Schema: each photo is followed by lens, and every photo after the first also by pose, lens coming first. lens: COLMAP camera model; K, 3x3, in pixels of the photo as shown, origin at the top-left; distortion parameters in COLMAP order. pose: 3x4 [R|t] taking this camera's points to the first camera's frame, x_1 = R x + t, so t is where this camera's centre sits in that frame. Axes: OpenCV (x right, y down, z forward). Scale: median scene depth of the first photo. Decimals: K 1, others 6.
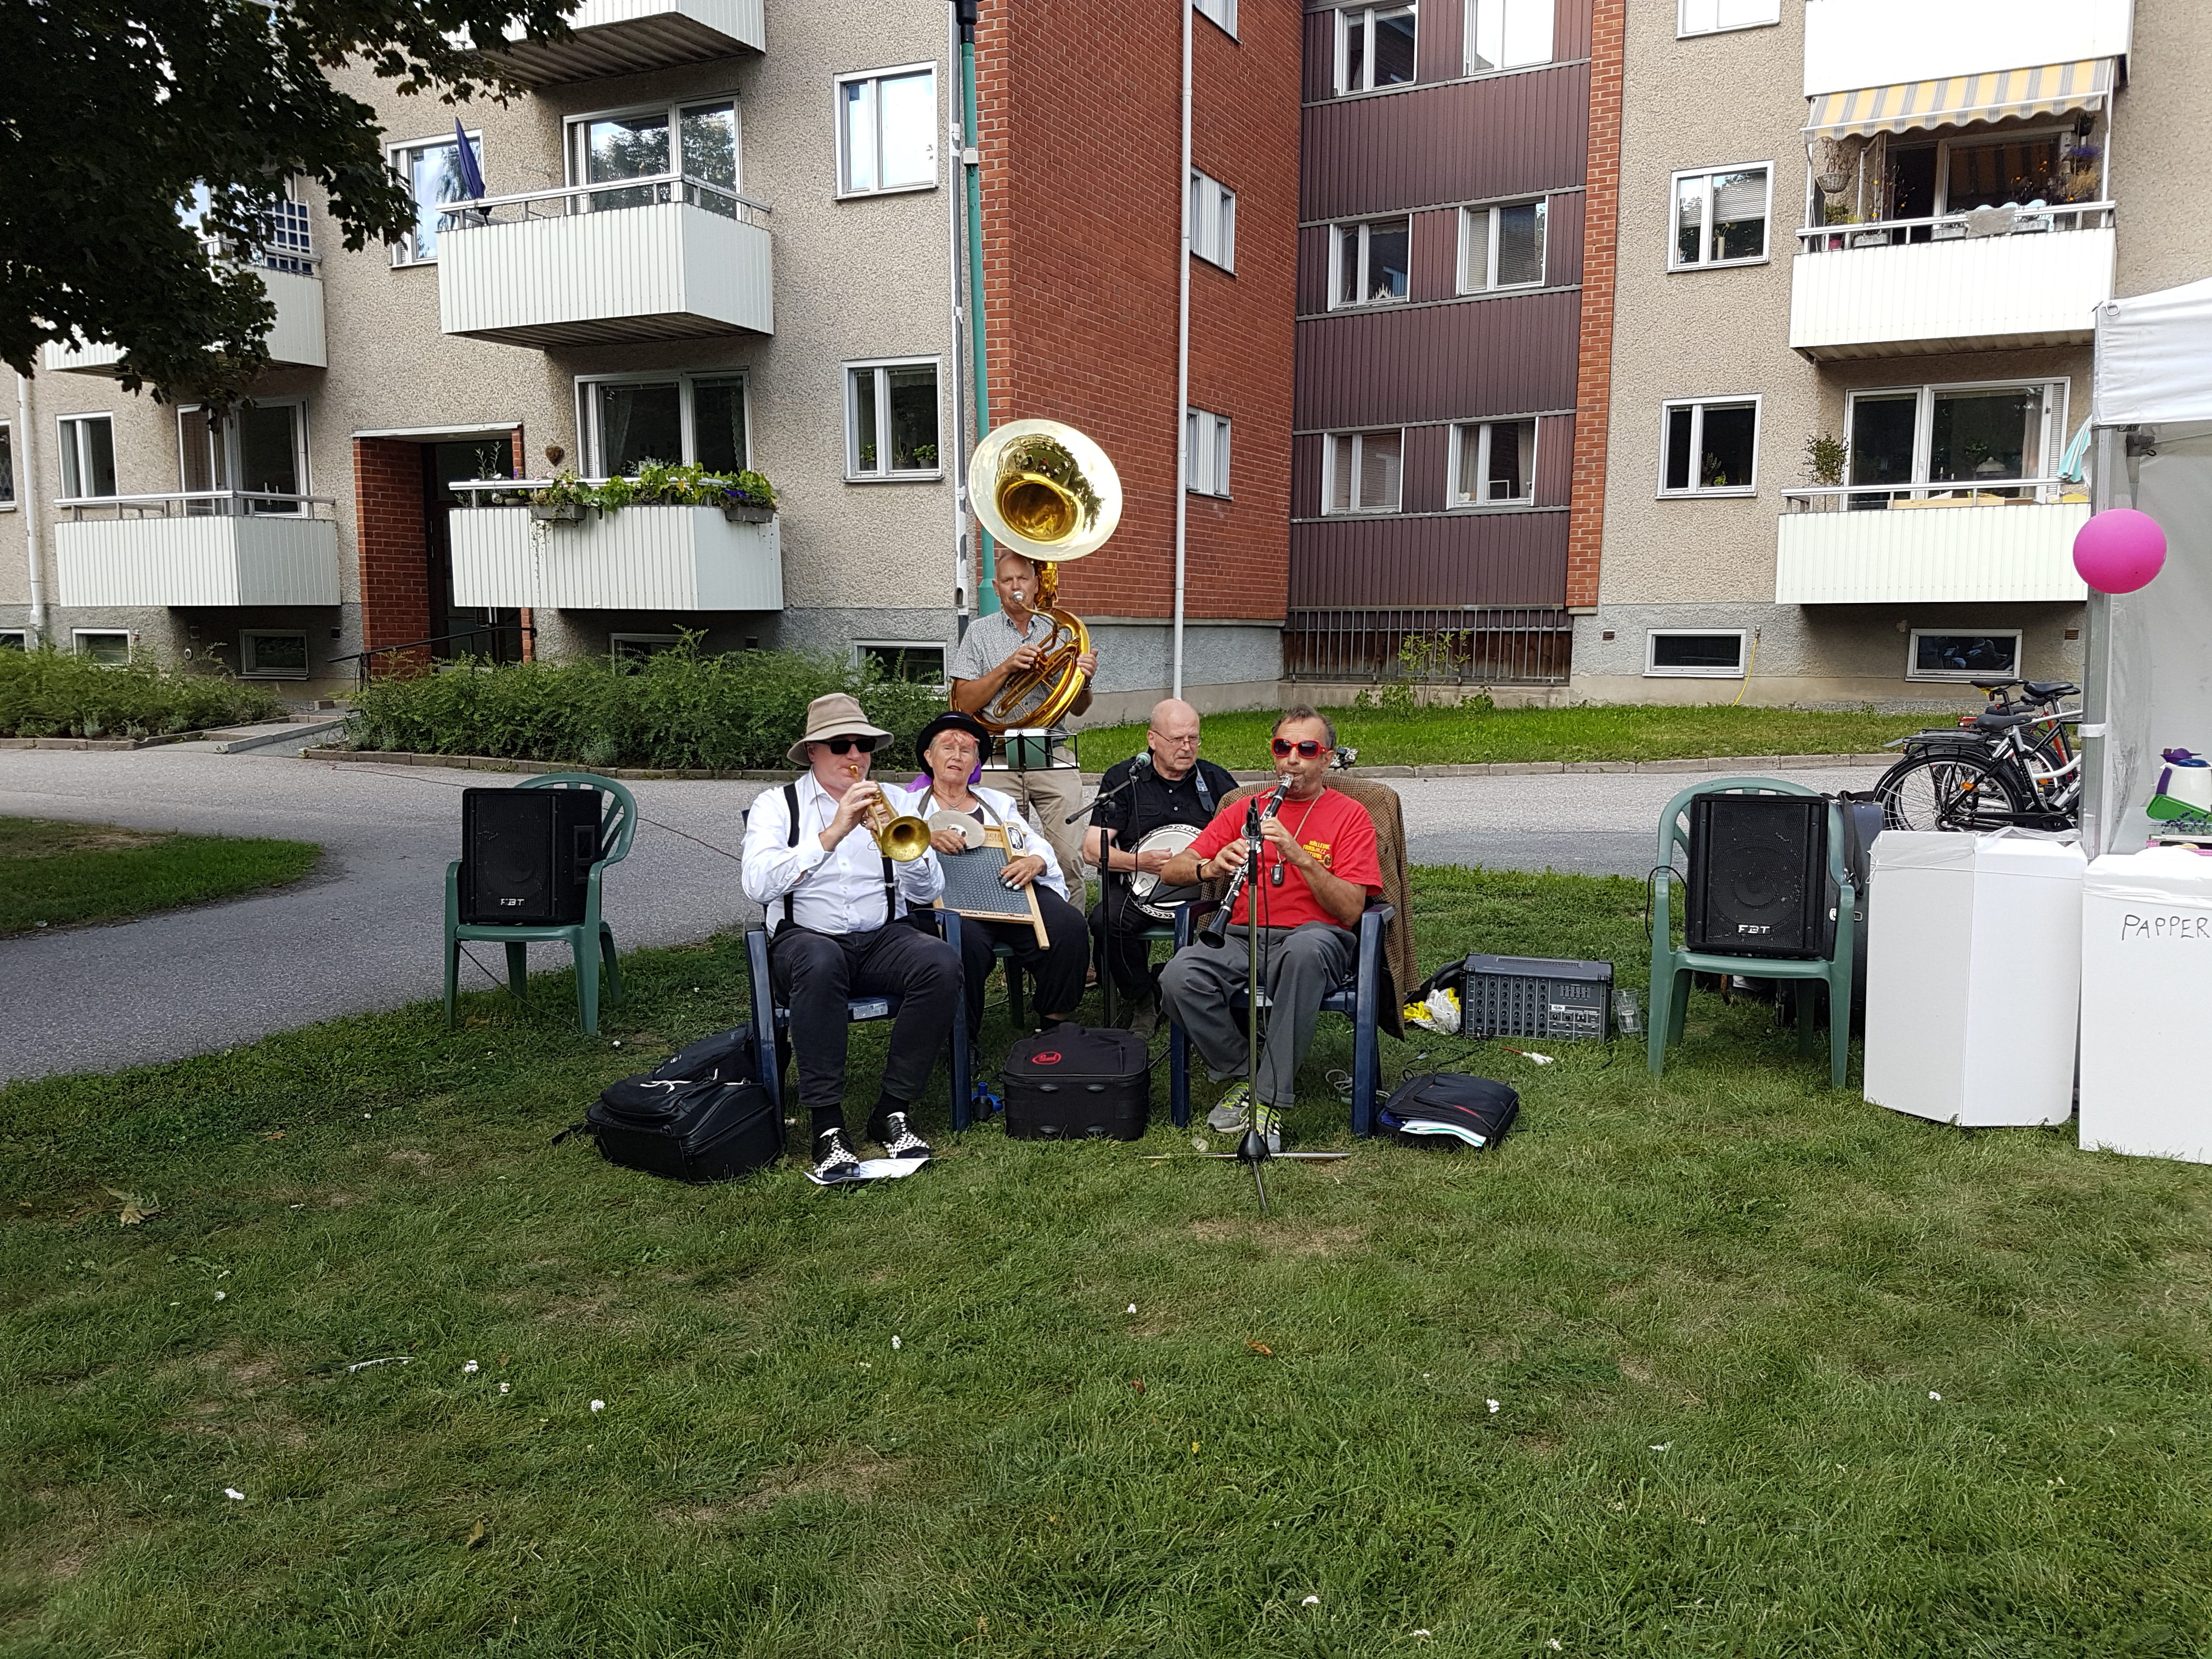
lens RADIAL K [[1705.8, 0, 1068.6], [0, 1705.8, 894.5], [0, 0, 1]] dist [0.054360, -0.147507]
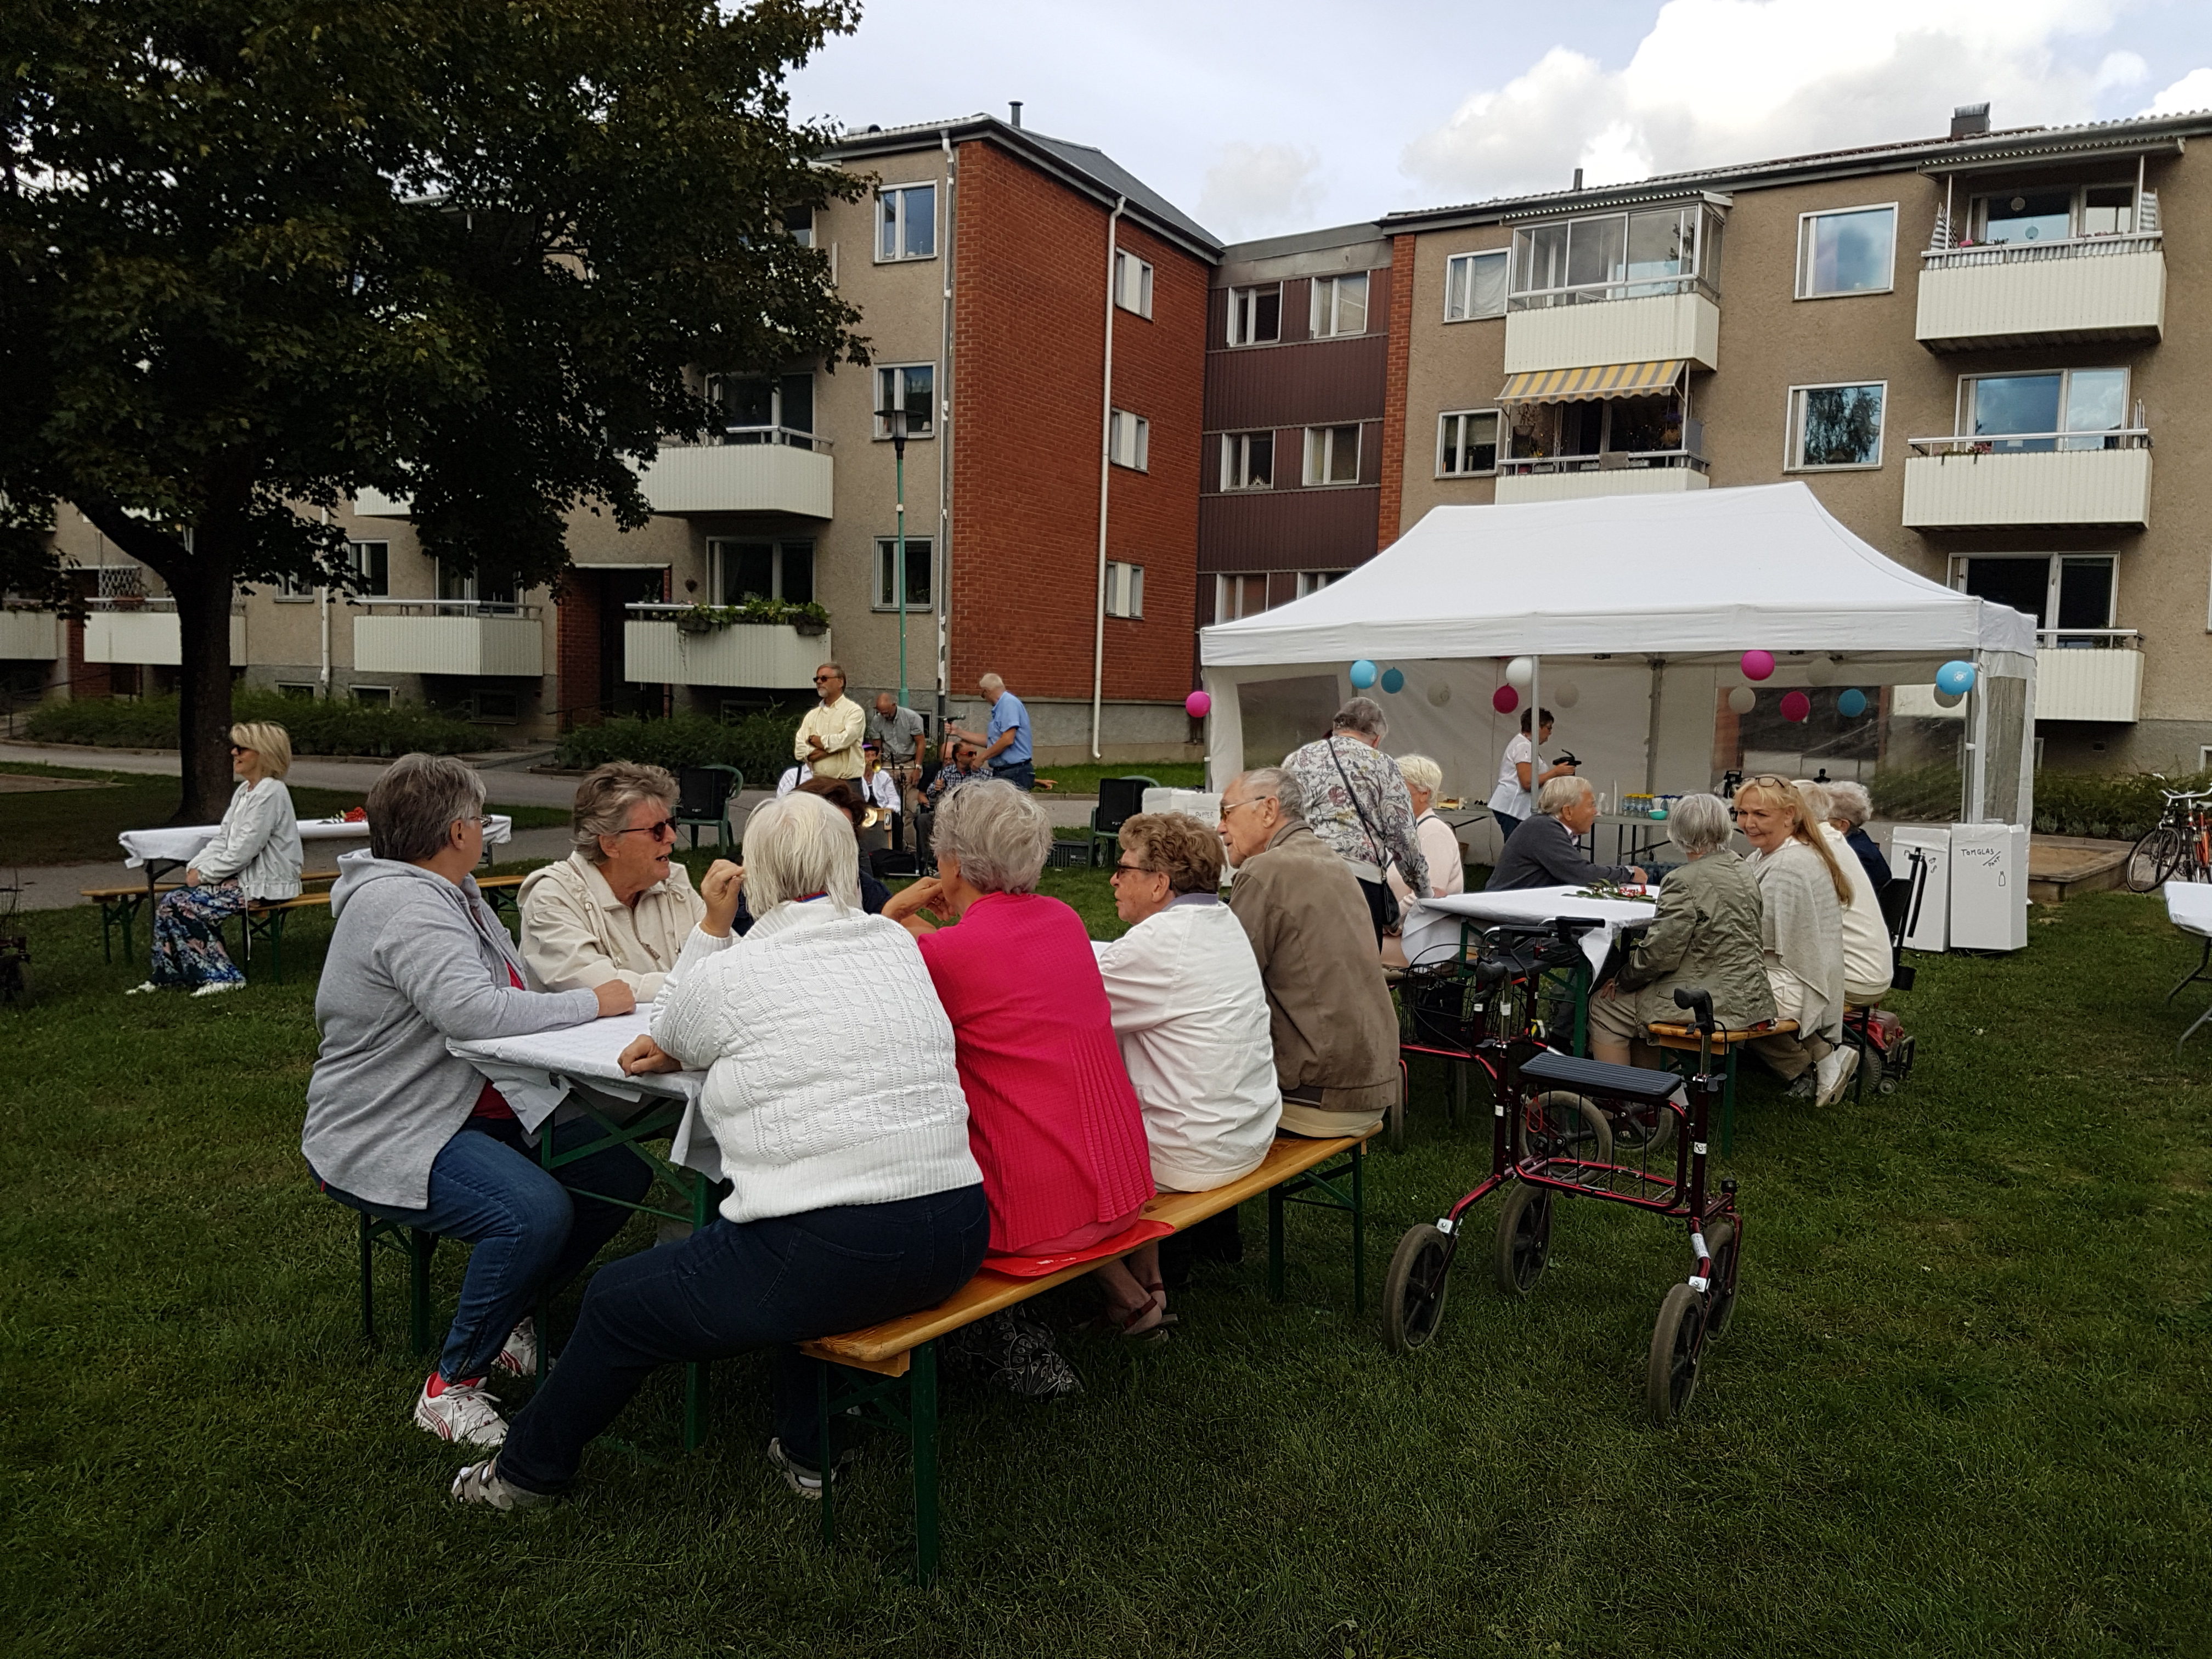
lens RADIAL K [[1637.8, 0, 1111.9], [0, 1637.8, 827.8], [0, 0, 1]] dist [0.001804, 0.001418]
pose [[0.999528, 0.027970, -0.012708, 0.108259], [-0.028820, 0.996952, -0.072499, 0.060405], [0.010642, 0.072831, 0.997287, -0.468016]]
